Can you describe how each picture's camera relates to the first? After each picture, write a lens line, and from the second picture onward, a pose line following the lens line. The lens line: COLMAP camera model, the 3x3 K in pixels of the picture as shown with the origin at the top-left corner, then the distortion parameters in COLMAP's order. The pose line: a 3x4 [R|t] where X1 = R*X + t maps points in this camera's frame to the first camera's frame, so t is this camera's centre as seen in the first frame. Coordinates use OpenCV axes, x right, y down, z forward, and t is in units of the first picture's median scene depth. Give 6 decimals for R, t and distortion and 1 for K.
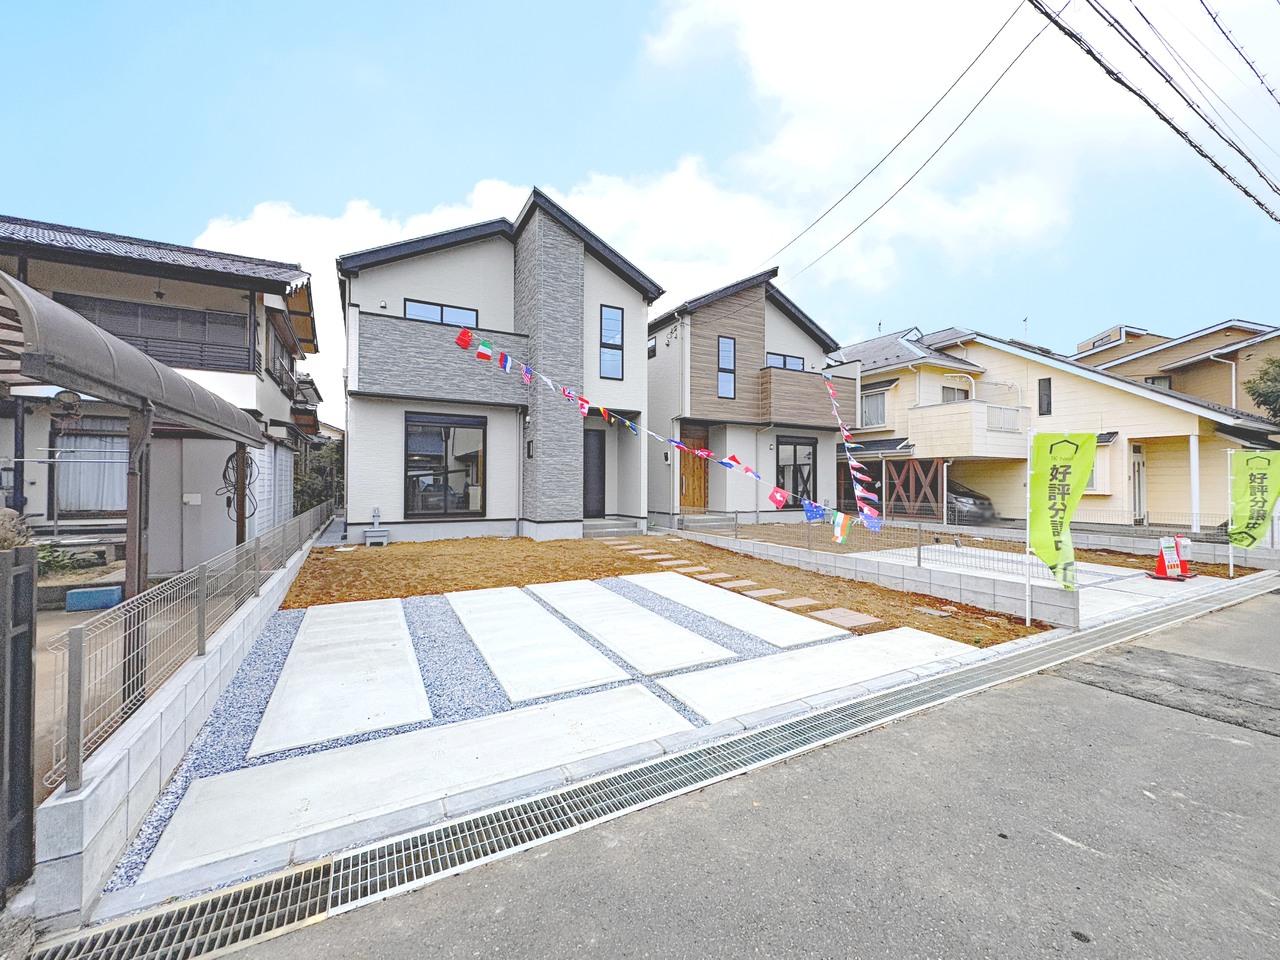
lens RADIAL K [[509.2, 0, 642.0], [0, 509.2, 477.9], [0, 0, 1]] dist [0.001745, -0.000046]
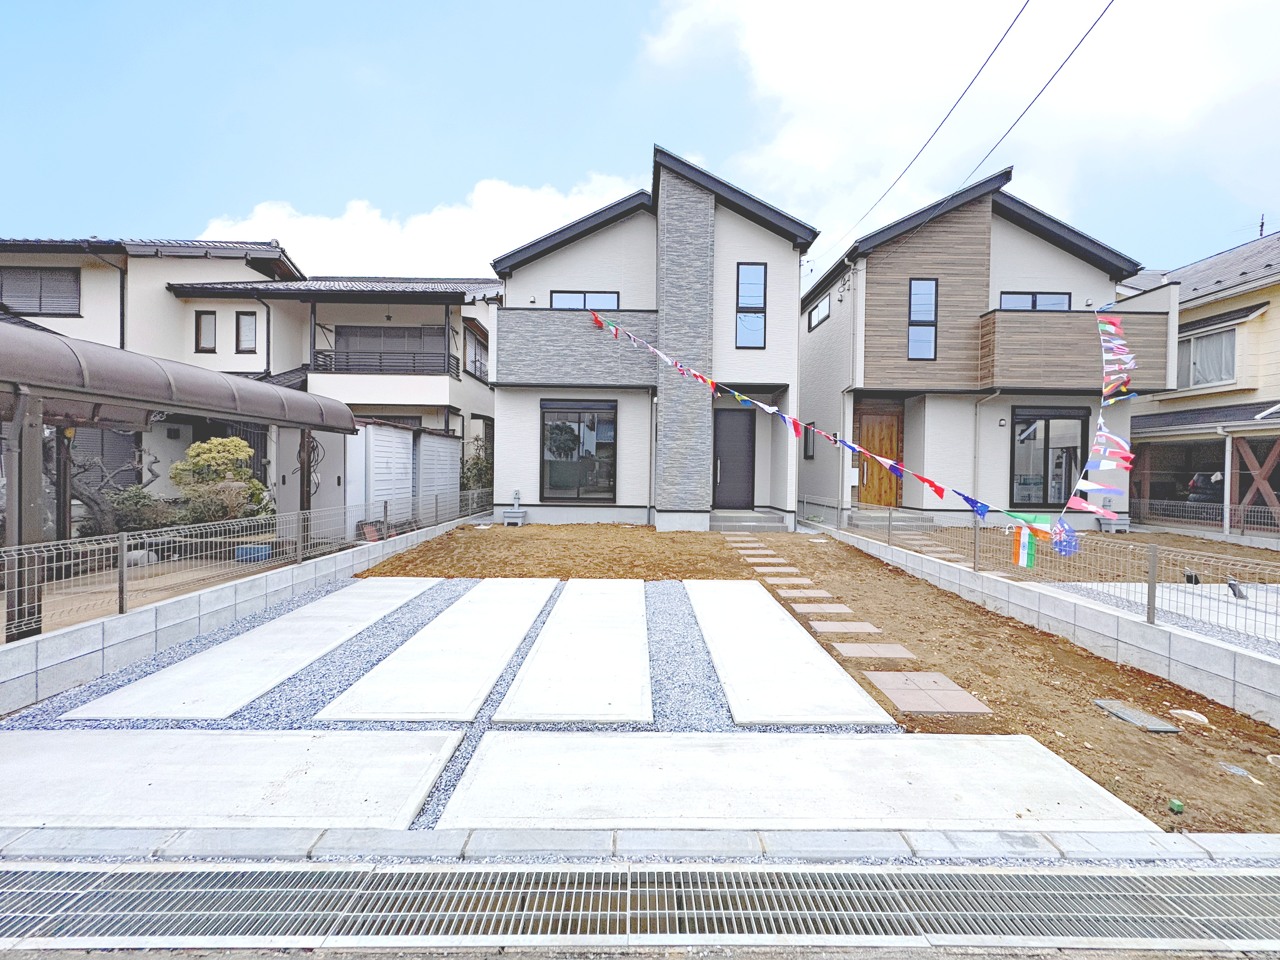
lens RADIAL K [[509.2, 0, 640.5], [0, 509.2, 476.9], [0, 0, 1]] dist [0.001745, -0.000046]
pose [[0.882717, 0.015153, -0.469661, 0.194217], [-0.005706, 0.999752, 0.021531, 0.005192], [0.469871, -0.016326, 0.882584, 0.161890]]
